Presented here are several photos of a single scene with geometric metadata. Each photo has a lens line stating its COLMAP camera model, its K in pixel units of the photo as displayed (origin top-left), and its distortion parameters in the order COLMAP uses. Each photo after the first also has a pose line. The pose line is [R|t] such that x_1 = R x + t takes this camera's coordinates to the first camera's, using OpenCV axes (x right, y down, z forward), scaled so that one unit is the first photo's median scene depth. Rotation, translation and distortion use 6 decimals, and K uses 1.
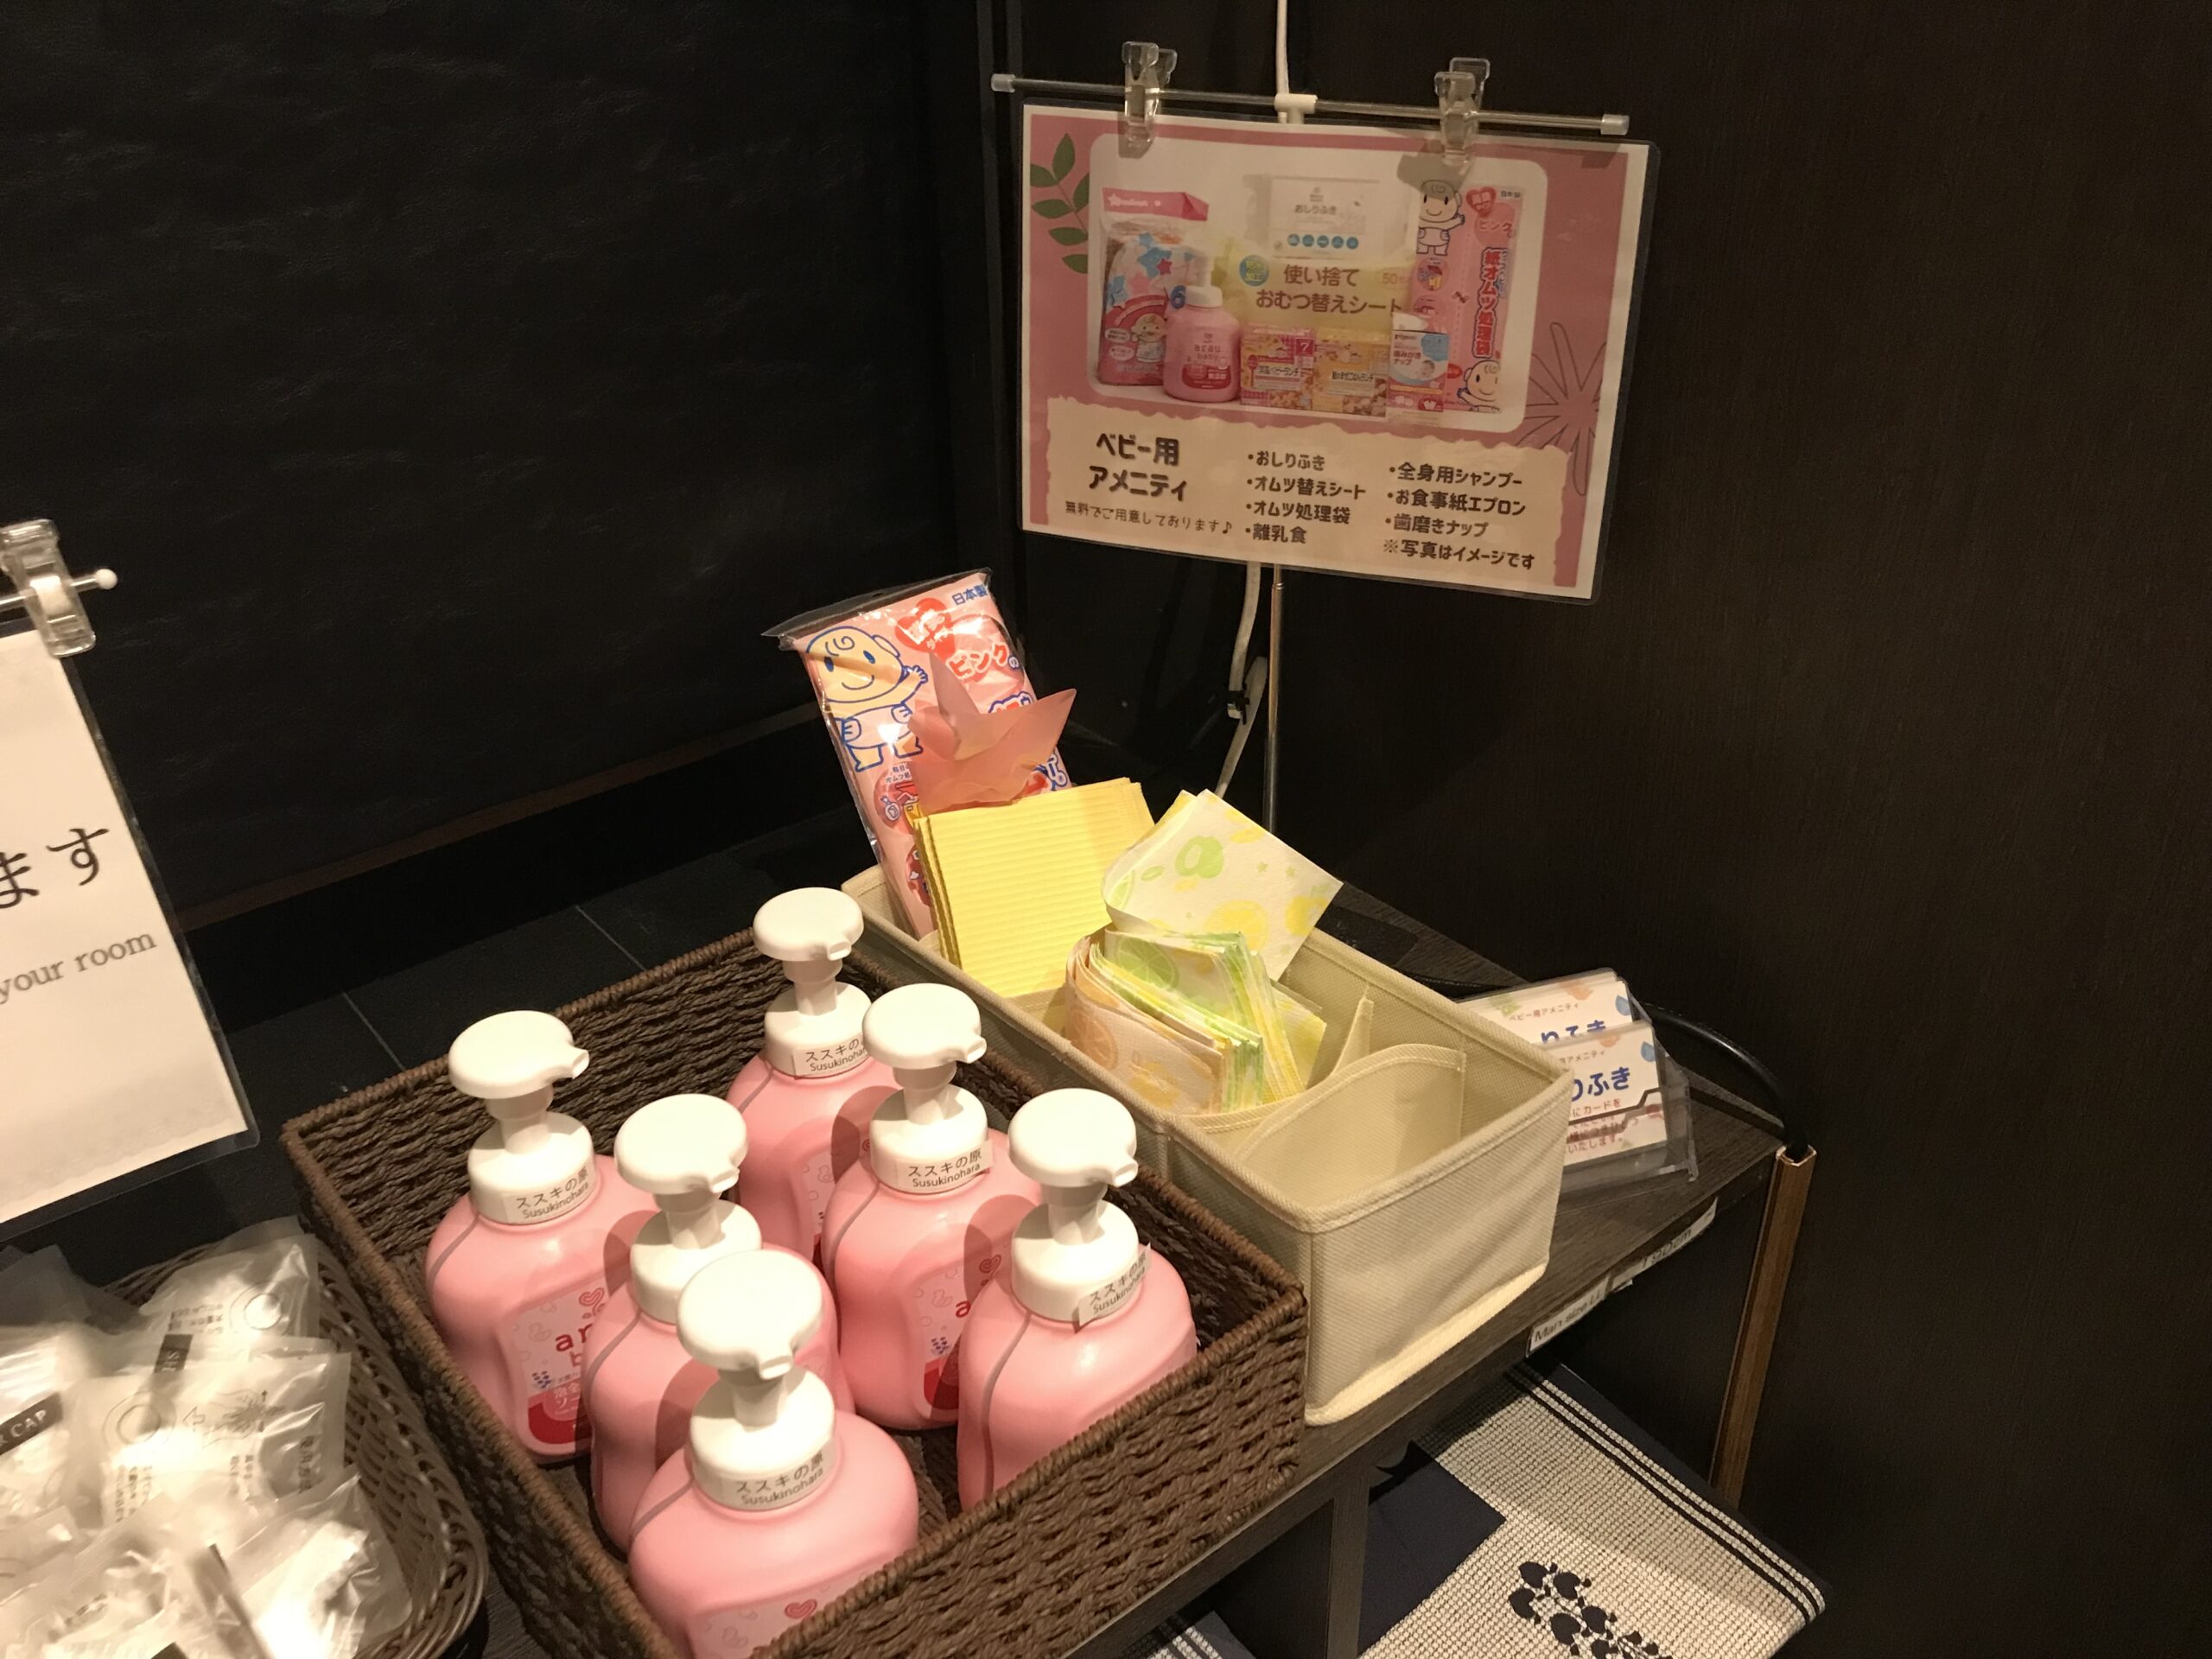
lens RADIAL K [[1822.7, 0, 1118.0], [0, 1822.7, 836.7], [0, 0, 1]] dist [0.031127, -0.006845]
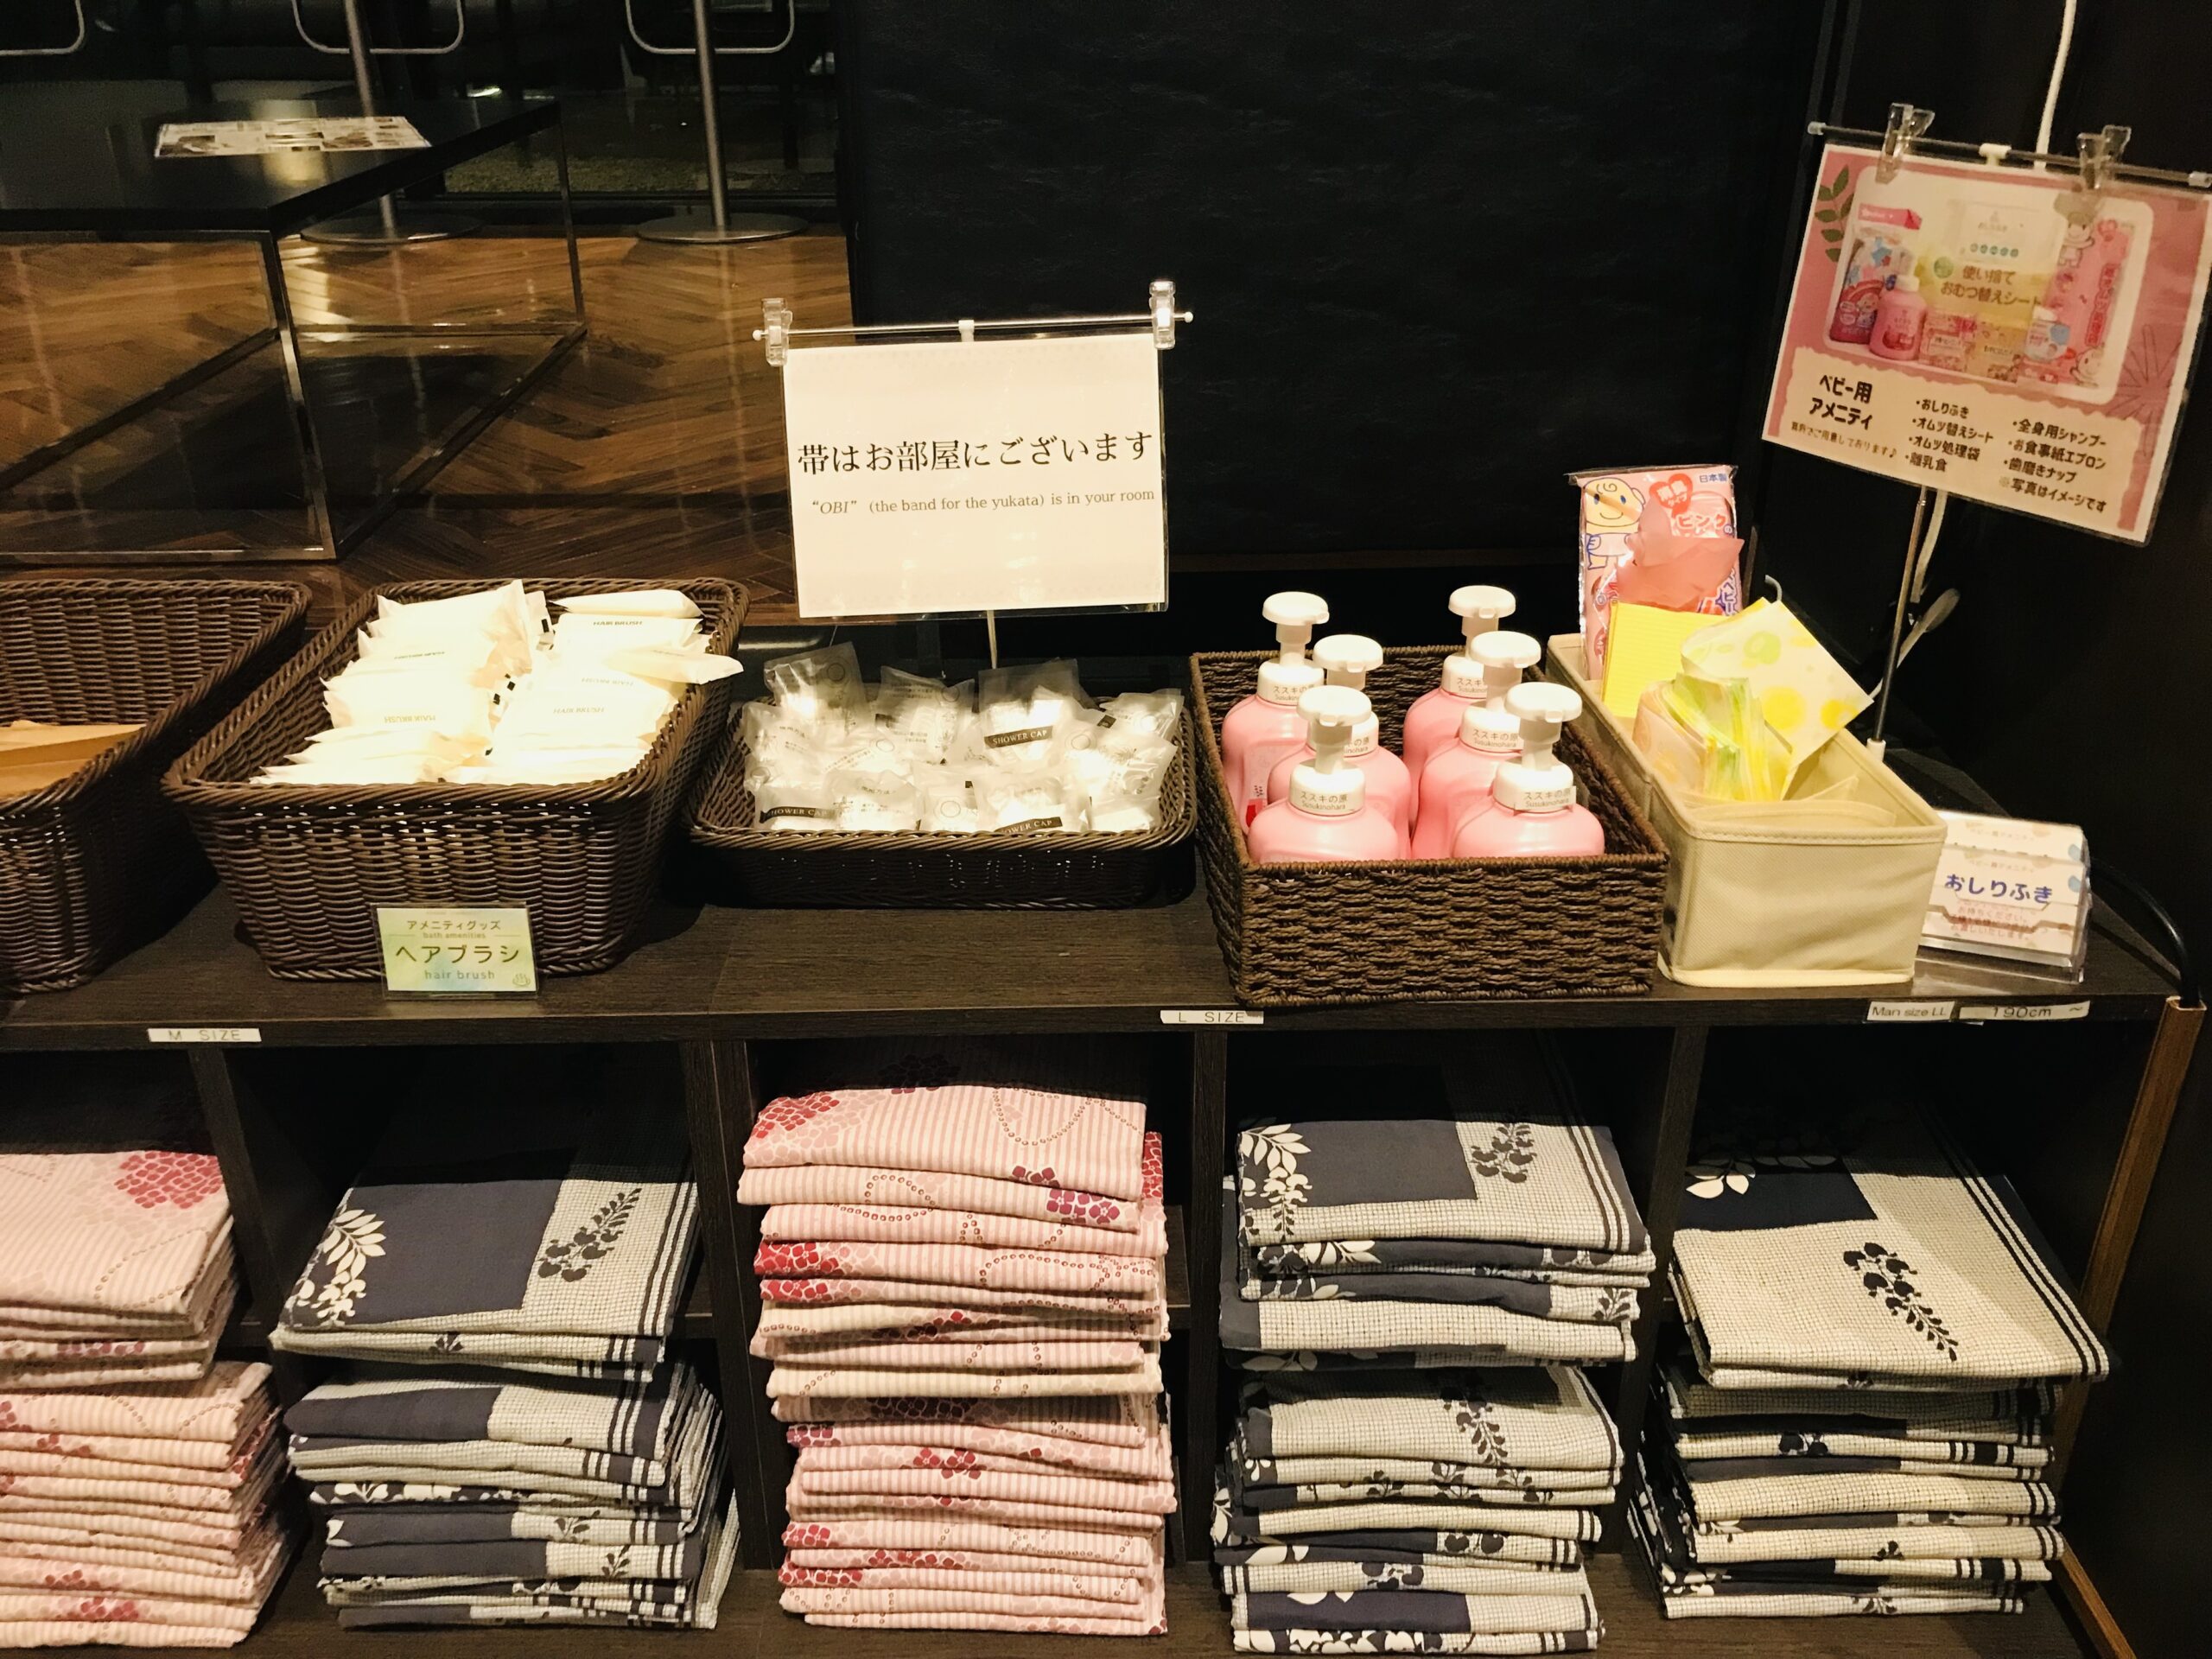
lens RADIAL K [[1822.7, 0, 1114.2], [0, 1822.7, 827.9], [0, 0, 1]] dist [0.031127, -0.006845]
pose [[0.792996, 0.280151, -0.540992, 0.447738], [-0.305920, 0.951037, 0.044069, 0.233799], [0.526850, 0.130553, 0.839872, -0.472620]]
